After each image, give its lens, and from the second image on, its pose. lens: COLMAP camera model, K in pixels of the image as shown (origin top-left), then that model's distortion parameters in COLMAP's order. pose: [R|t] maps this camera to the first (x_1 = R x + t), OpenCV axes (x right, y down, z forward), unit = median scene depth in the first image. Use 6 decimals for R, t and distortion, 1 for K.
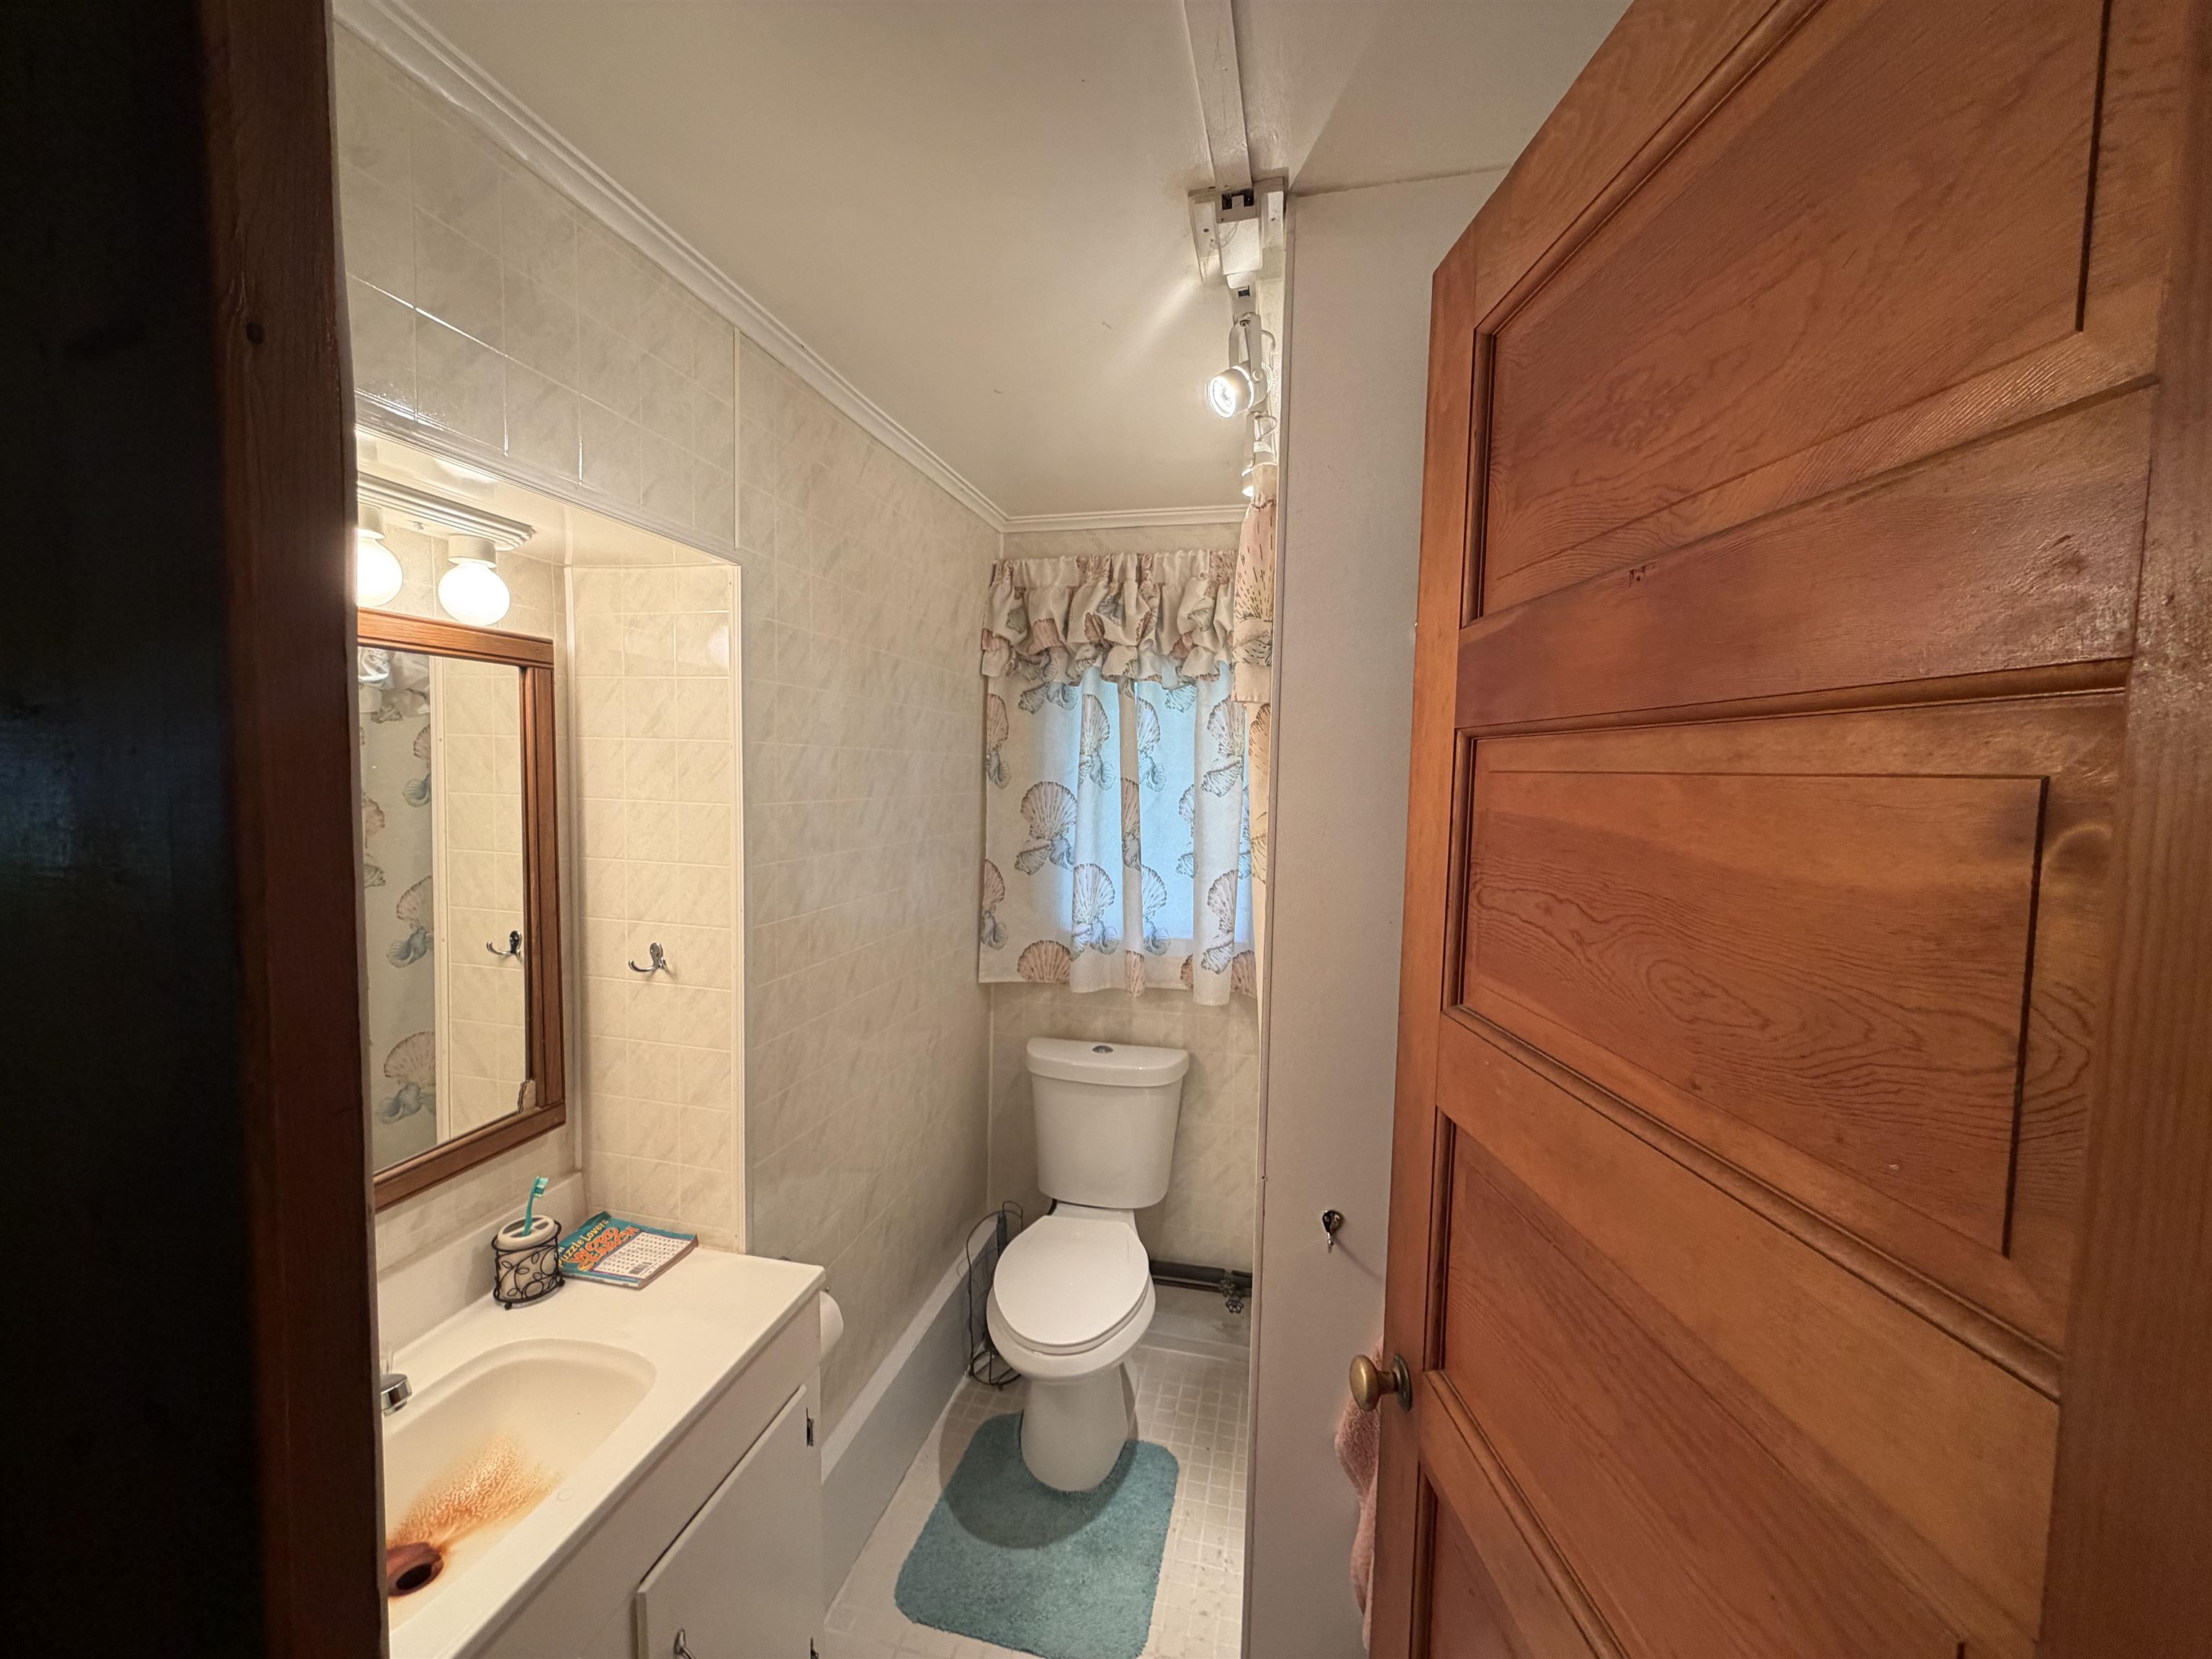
lens RADIAL K [[882.5, 0, 1107.7], [0, 882.5, 830.1], [0, 0, 1]] dist [0.001994, -0.000270]
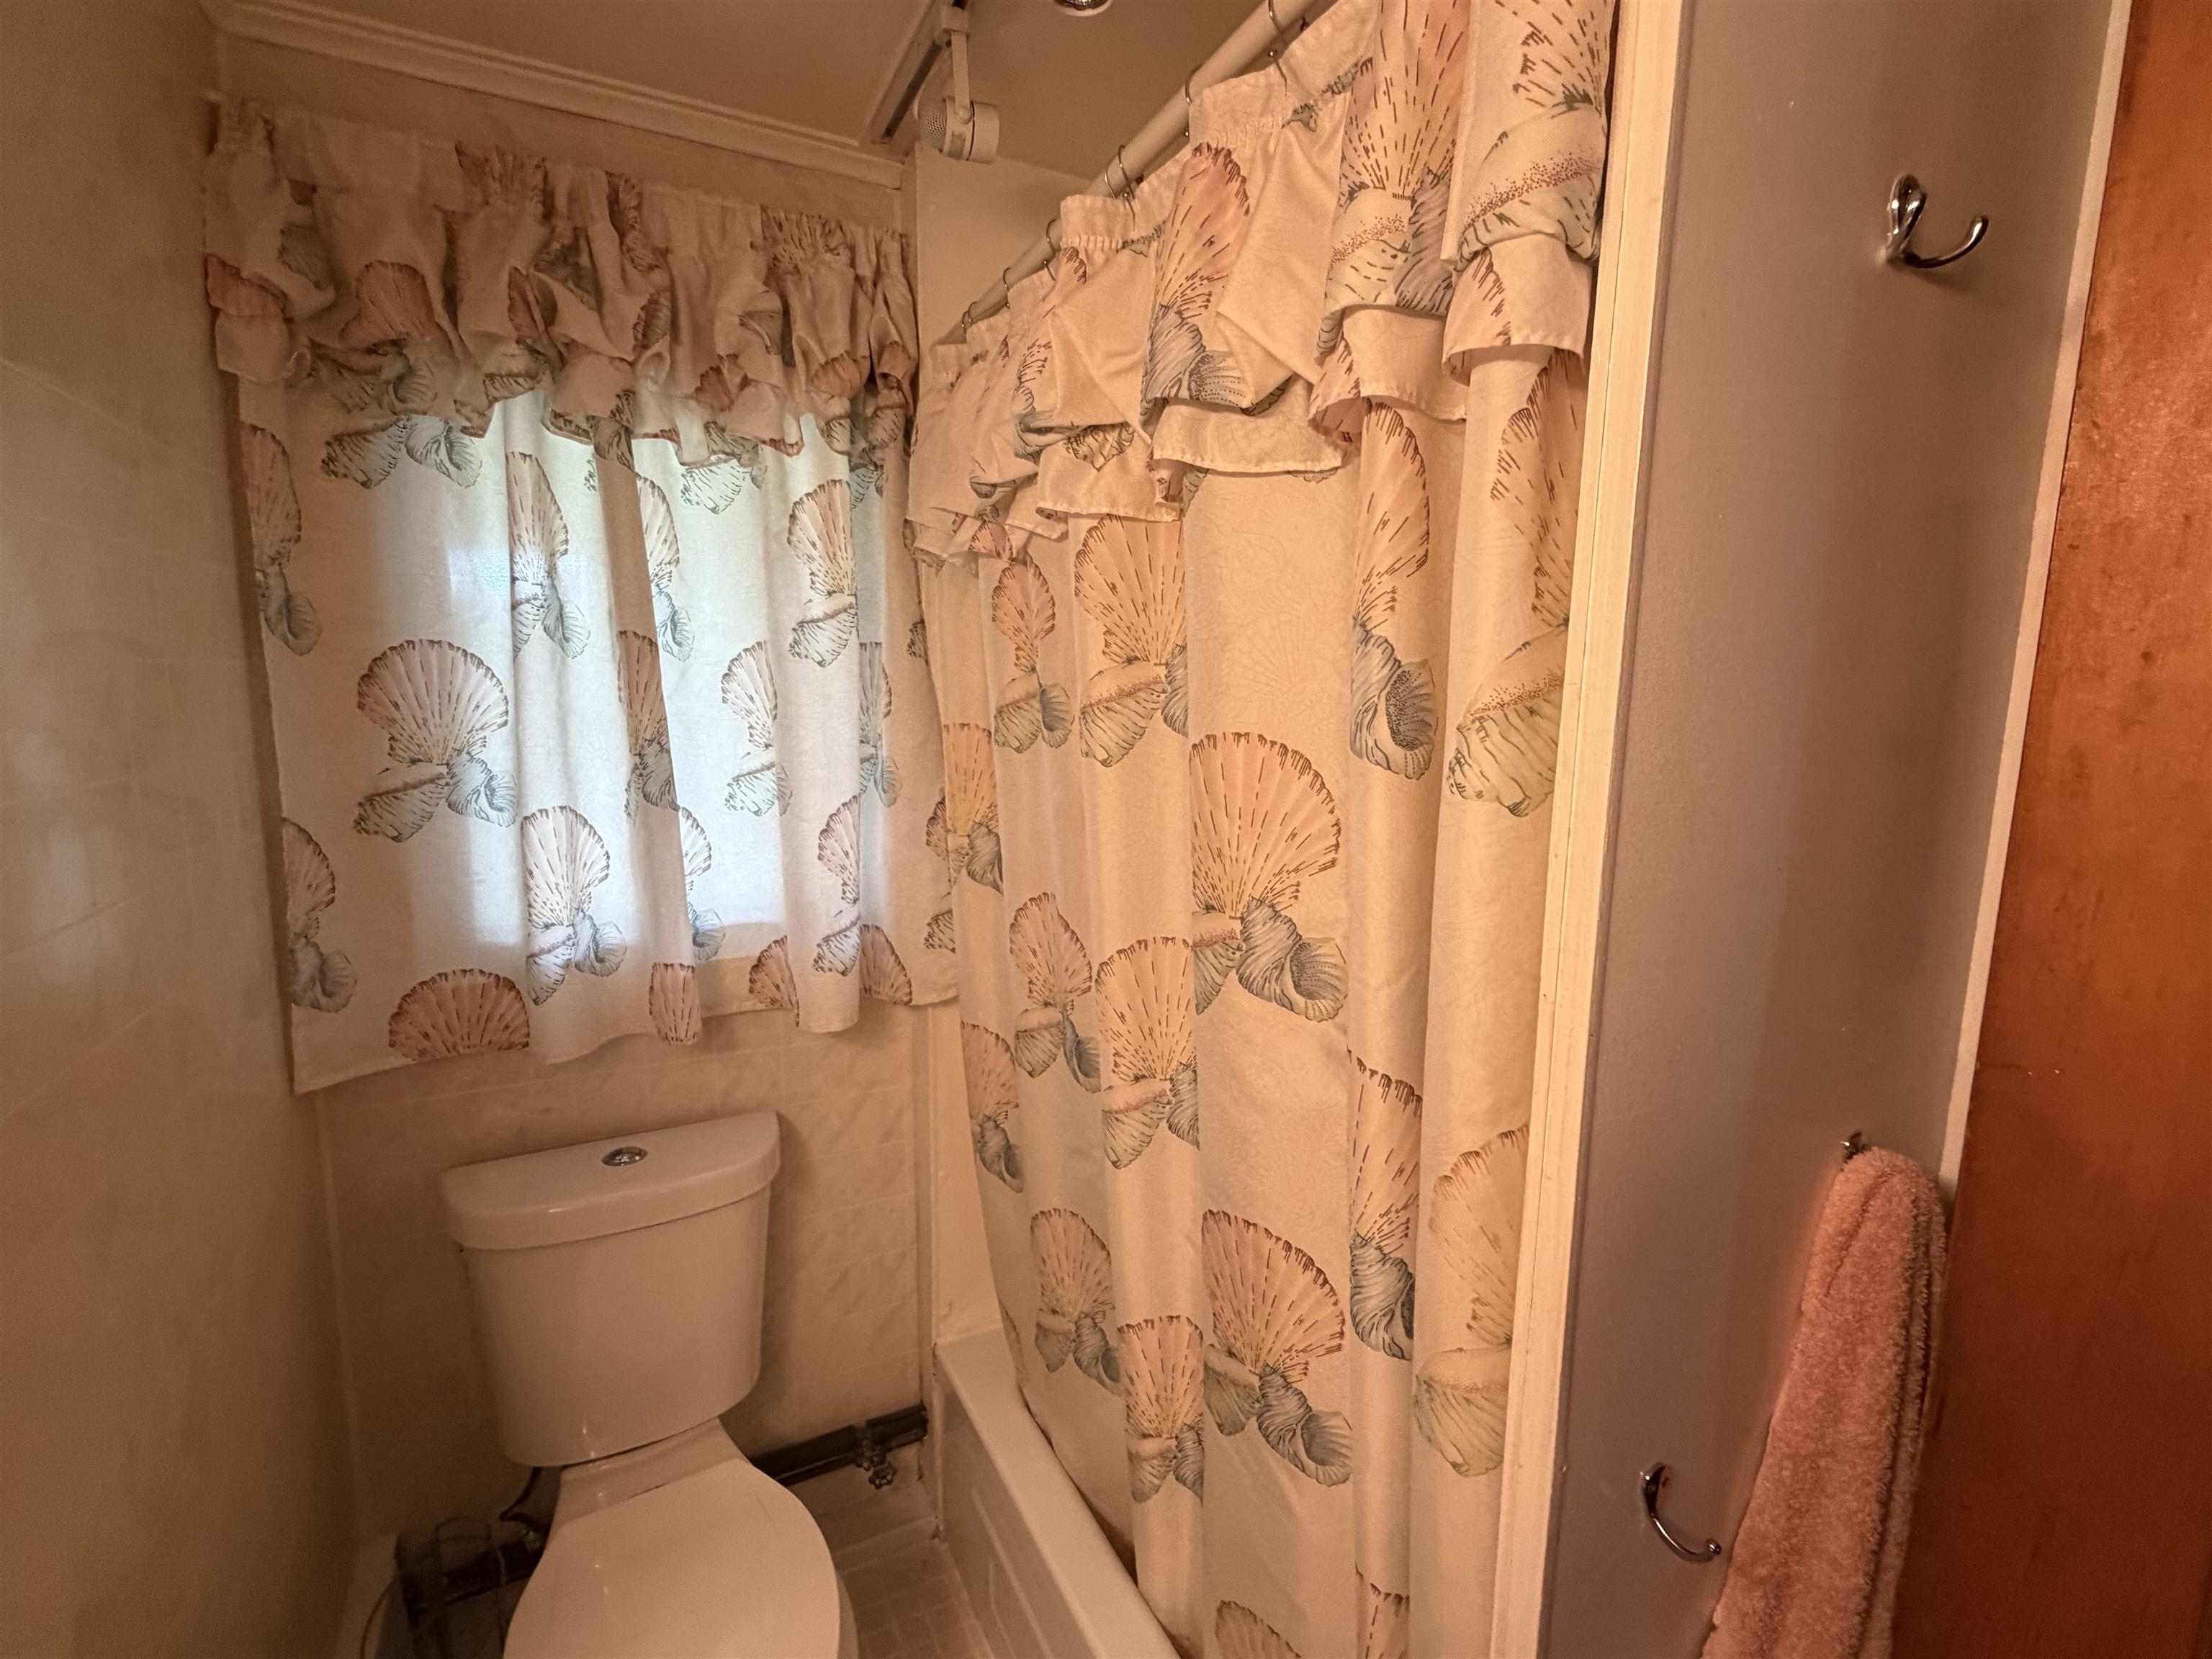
lens RADIAL K [[999.1, 0, 1099.0], [0, 999.1, 827.7], [0, 0, 1]] dist [0.001394, -0.000031]
pose [[0.774960, -0.102455, 0.623650, -0.136843], [0.045842, 0.993286, 0.106216, 0.004231], [-0.630345, -0.053723, 0.774454, 0.370921]]
